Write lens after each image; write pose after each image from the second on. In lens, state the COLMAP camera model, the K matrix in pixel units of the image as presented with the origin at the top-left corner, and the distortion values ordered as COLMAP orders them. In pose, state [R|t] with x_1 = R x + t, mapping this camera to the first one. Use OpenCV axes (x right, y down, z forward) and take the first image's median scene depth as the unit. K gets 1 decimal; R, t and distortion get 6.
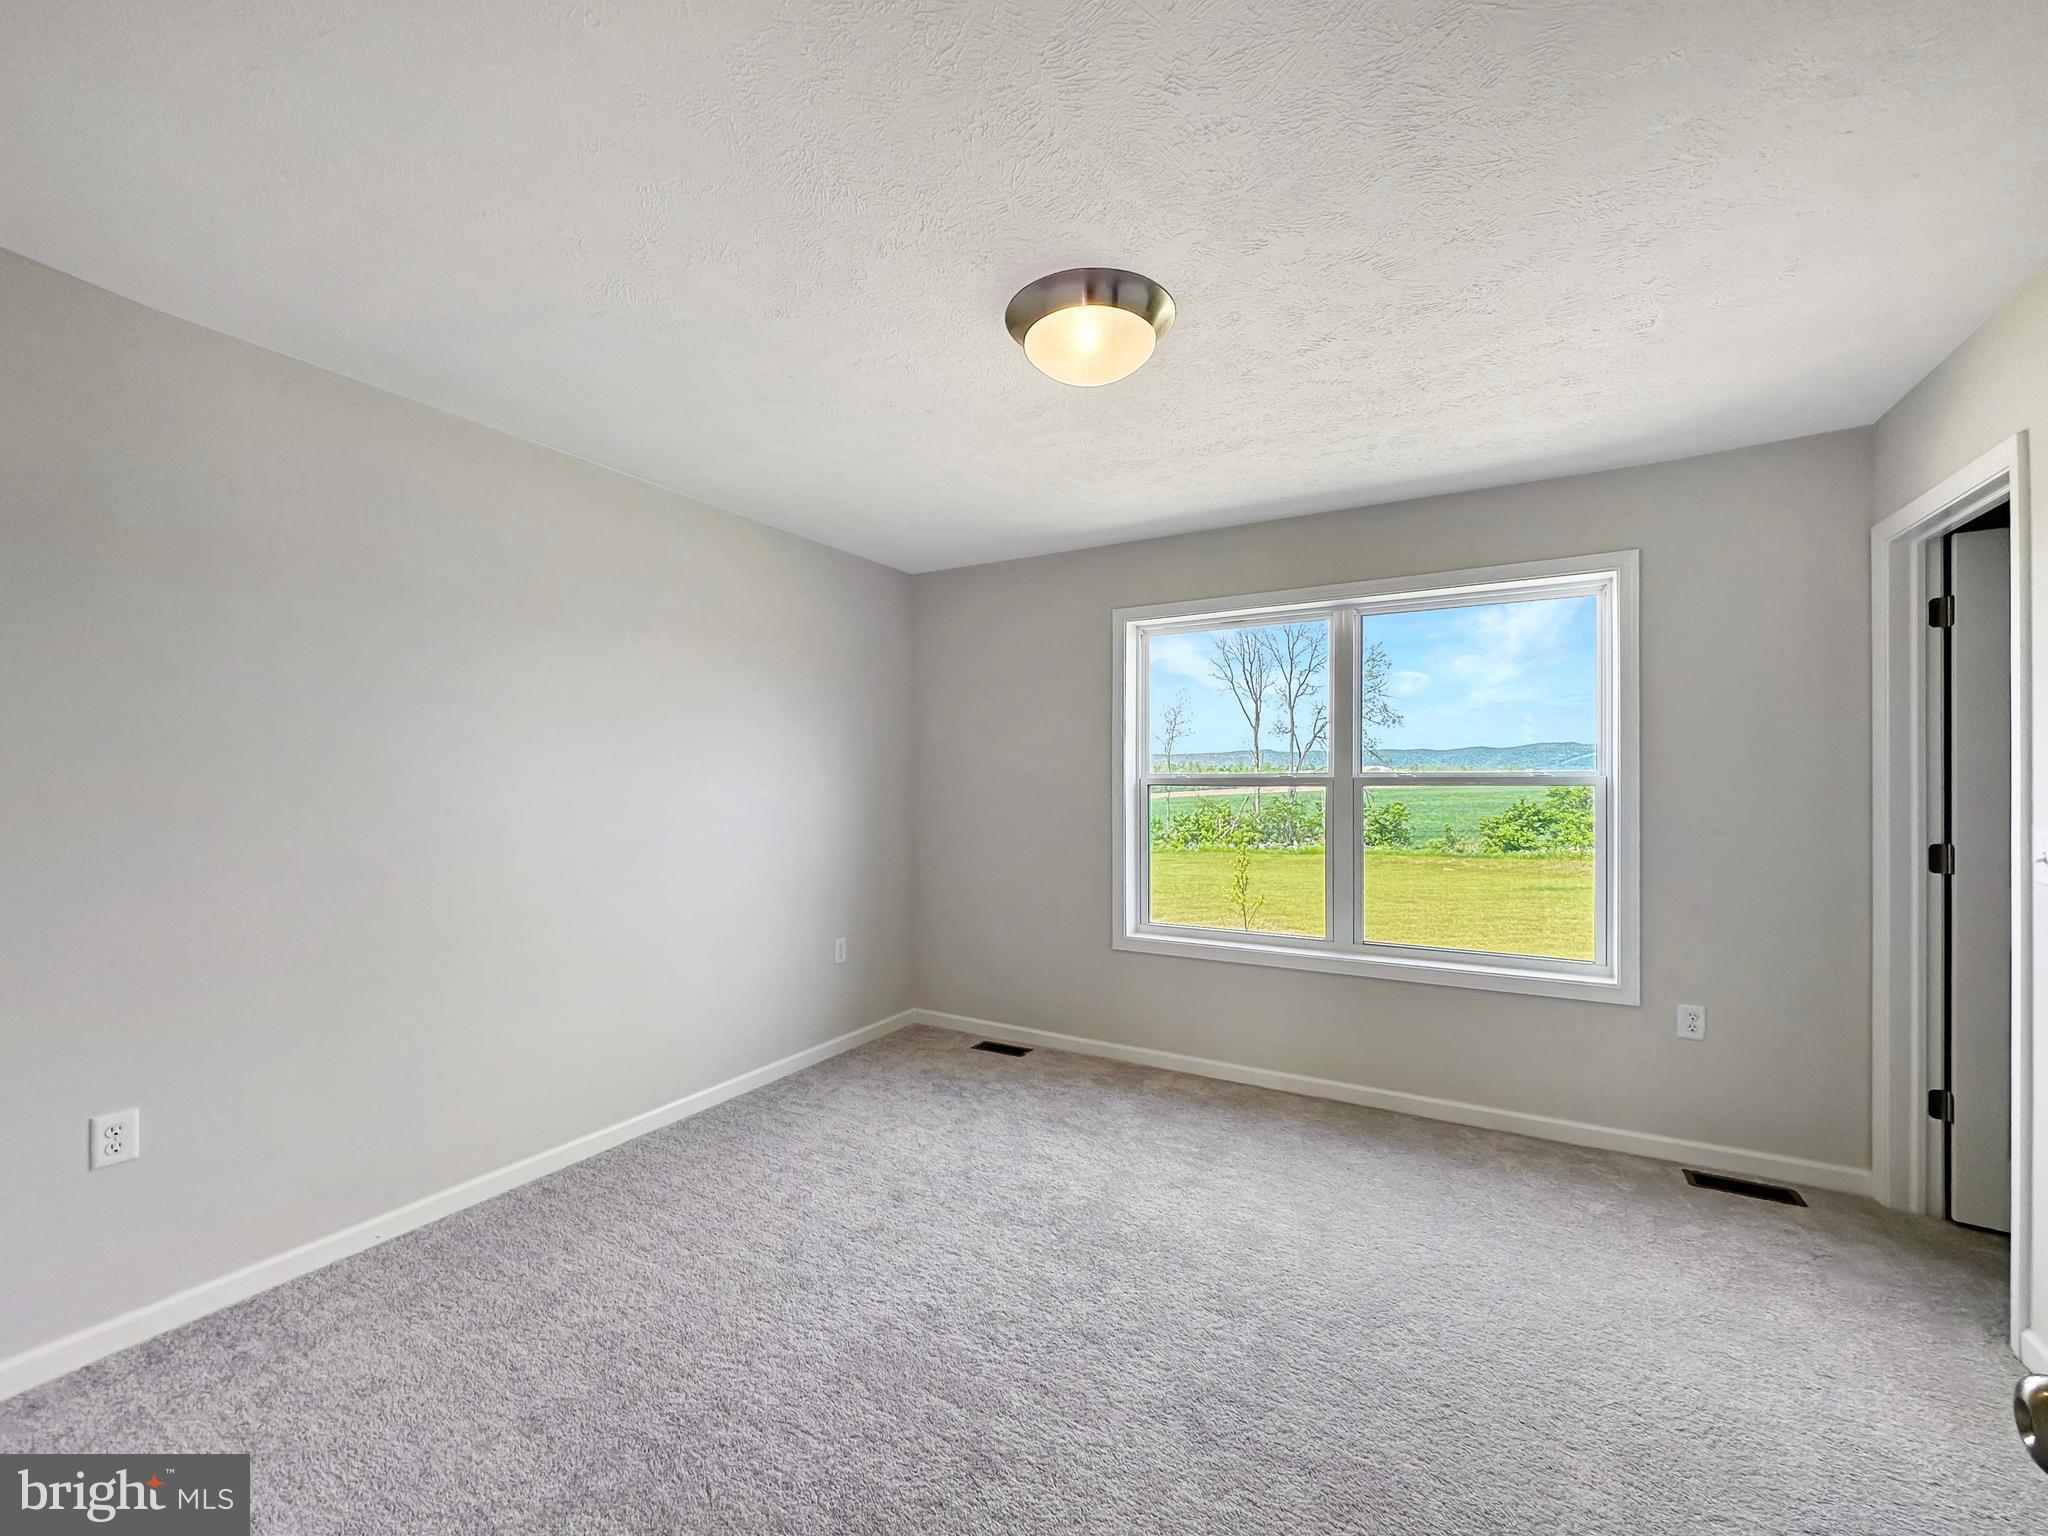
lens RADIAL K [[835.2, 0, 1026.4], [0, 835.2, 766.0], [0, 0, 1]] dist [0.001065, -0.000956]
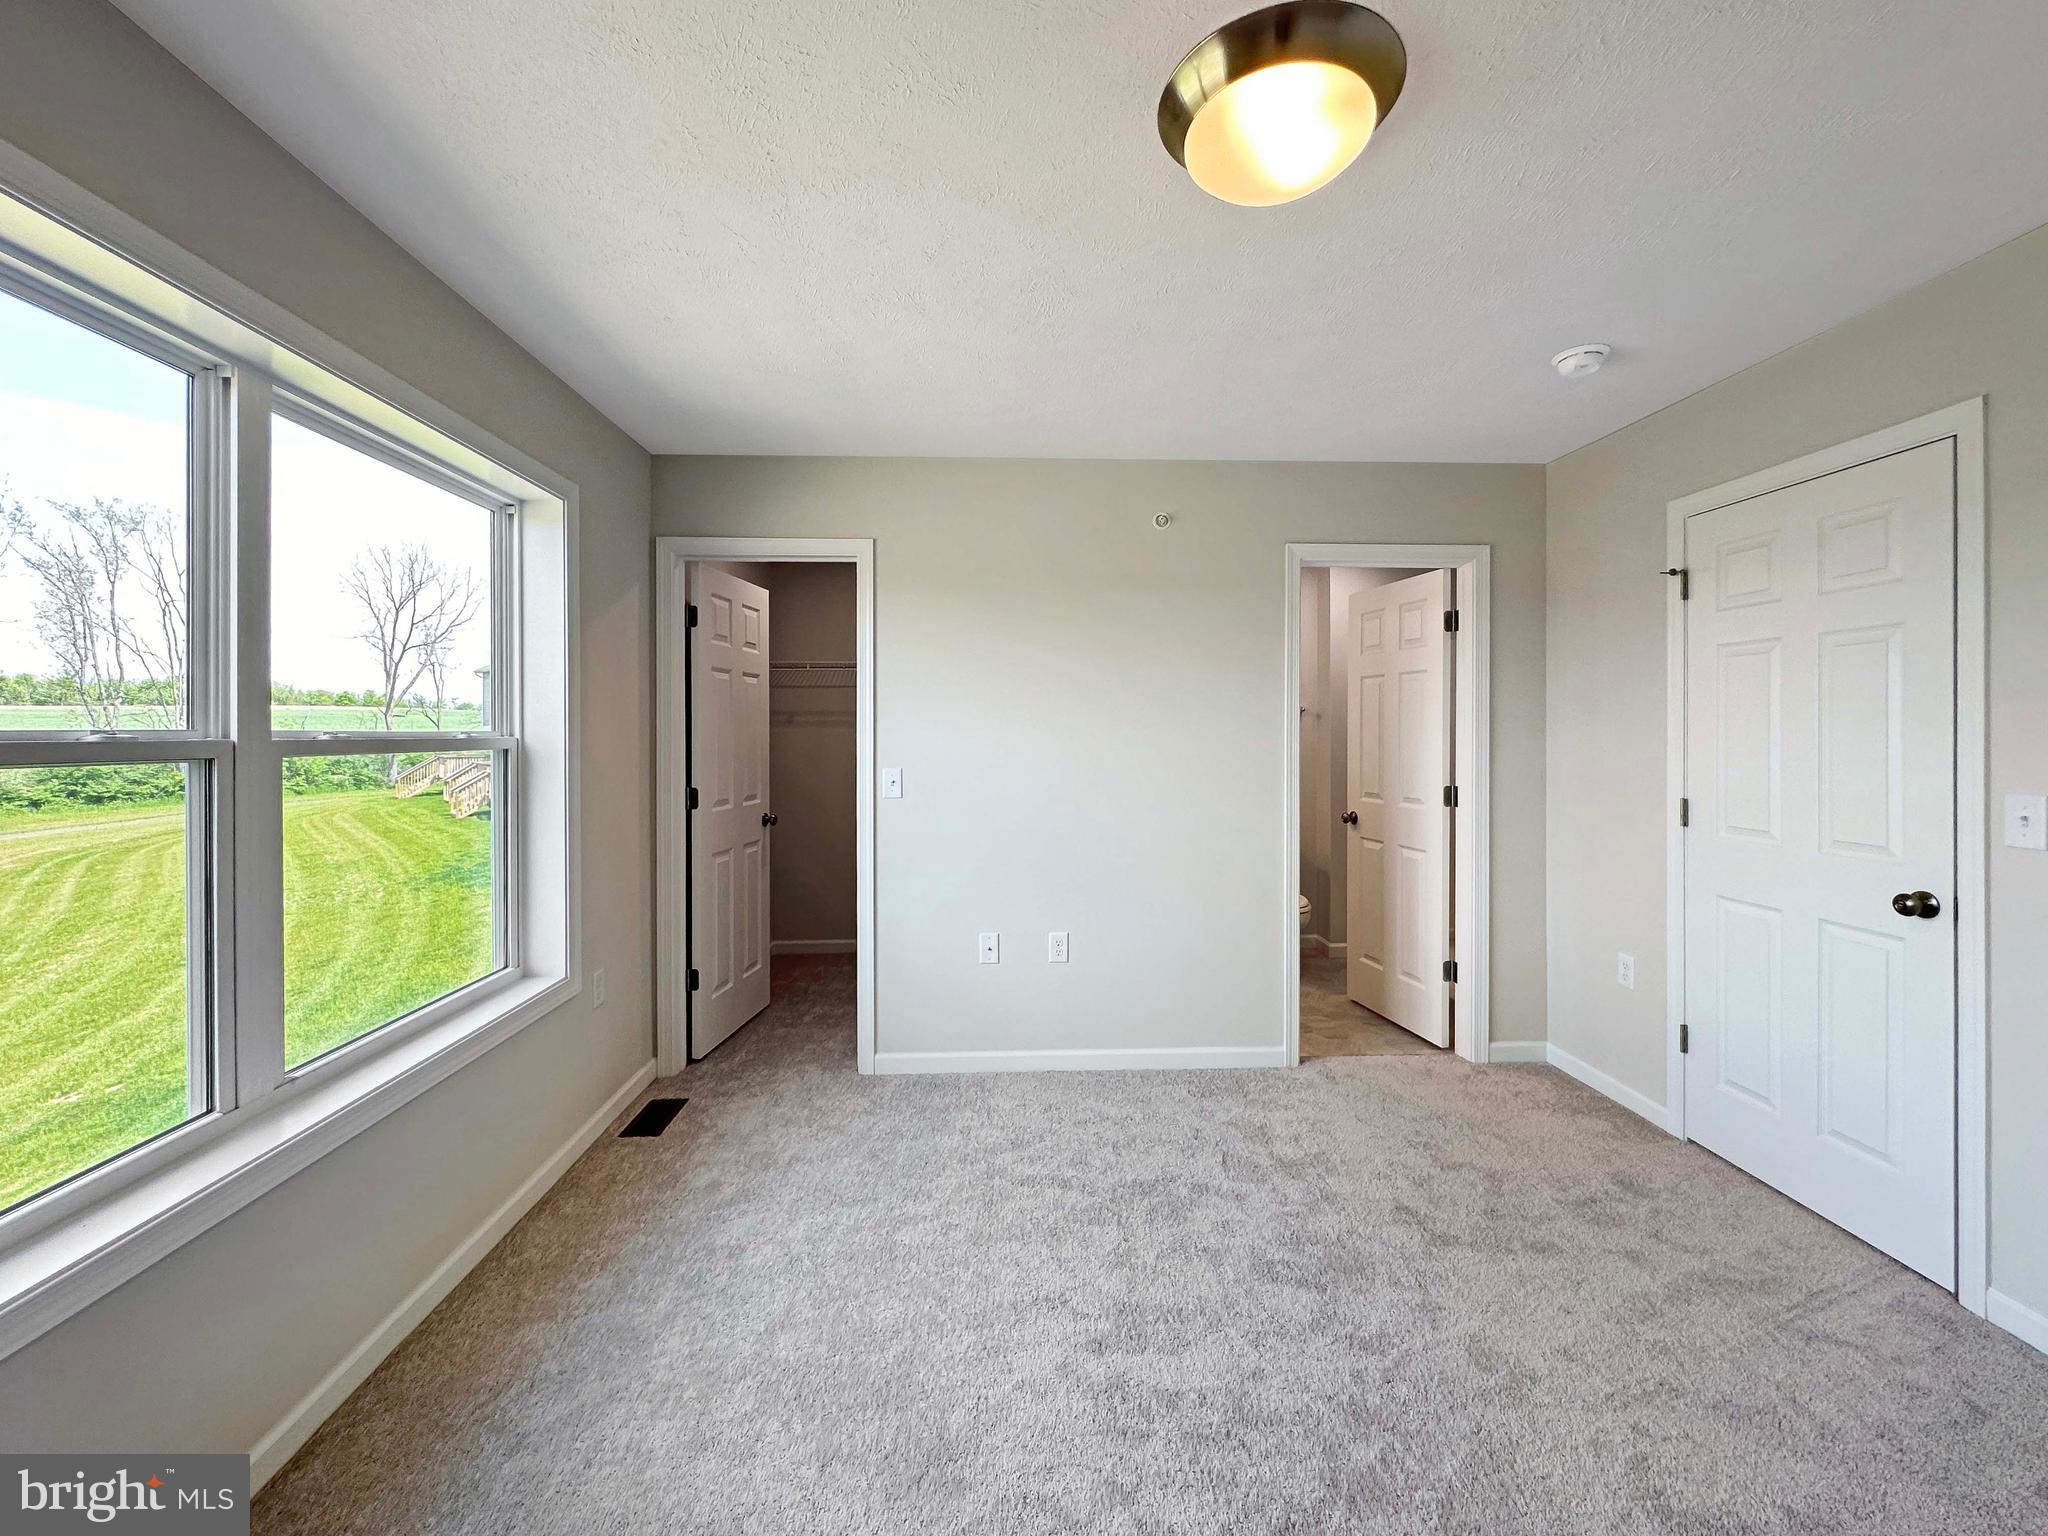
lens RADIAL K [[835.2, 0, 1017.6], [0, 835.2, 724.1], [0, 0, 1]] dist [0.001065, -0.000956]
pose [[-0.529686, 0.003451, 0.848187, -0.241533], [-0.020322, 0.999653, -0.016758, 0.002930], [-0.847950, -0.026113, -0.529432, 0.911846]]
